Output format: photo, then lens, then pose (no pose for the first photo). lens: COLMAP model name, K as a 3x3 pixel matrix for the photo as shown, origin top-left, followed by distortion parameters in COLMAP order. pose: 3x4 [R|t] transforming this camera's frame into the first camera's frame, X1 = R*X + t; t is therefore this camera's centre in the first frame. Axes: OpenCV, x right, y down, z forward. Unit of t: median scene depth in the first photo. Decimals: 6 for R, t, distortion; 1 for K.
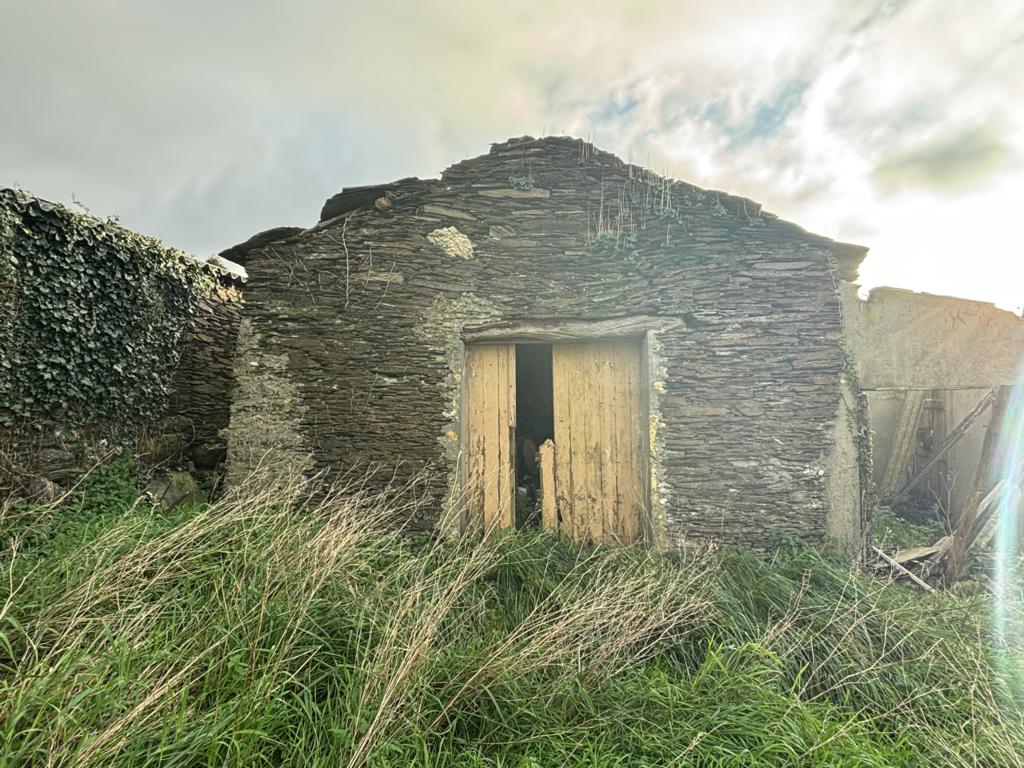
lens RADIAL K [[564.4, 0, 510.7], [0, 564.4, 388.0], [0, 0, 1]] dist [0.015842, -0.002017]
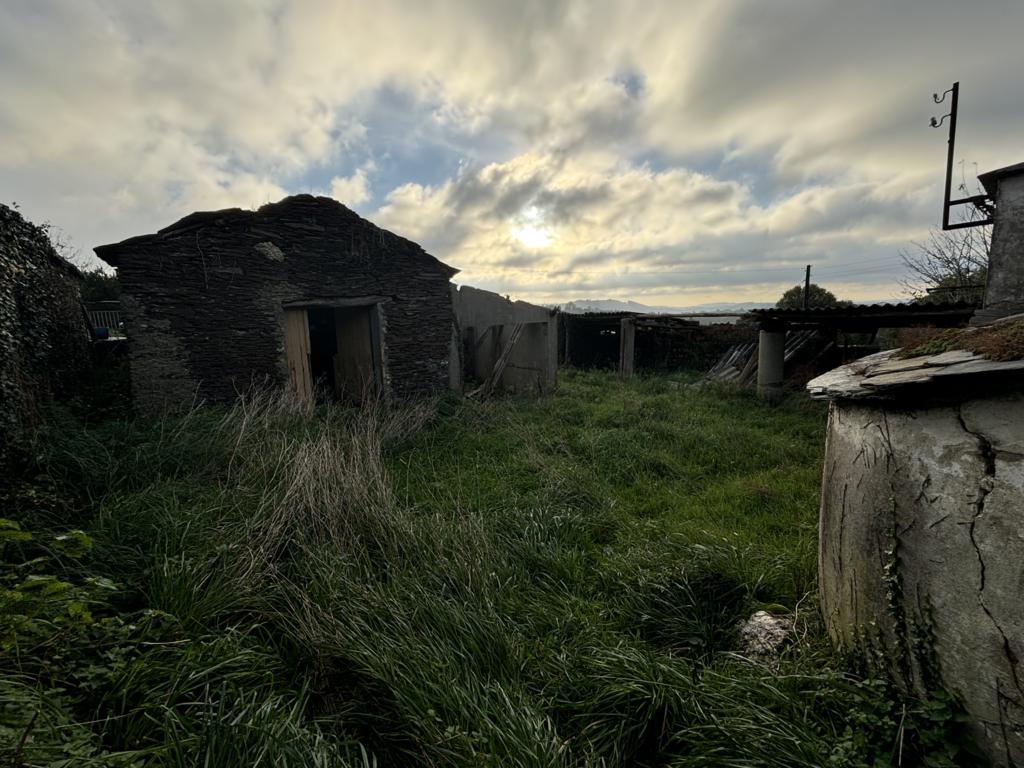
lens RADIAL K [[447.0, 0, 512.9], [0, 447.0, 382.1], [0, 0, 1]] dist [-0.025104, -0.000375]
pose [[0.710883, -0.119743, 0.693042, -0.577881], [0.003590, 0.986005, 0.166678, -0.085968], [-0.703302, -0.116000, 0.701364, -0.542341]]
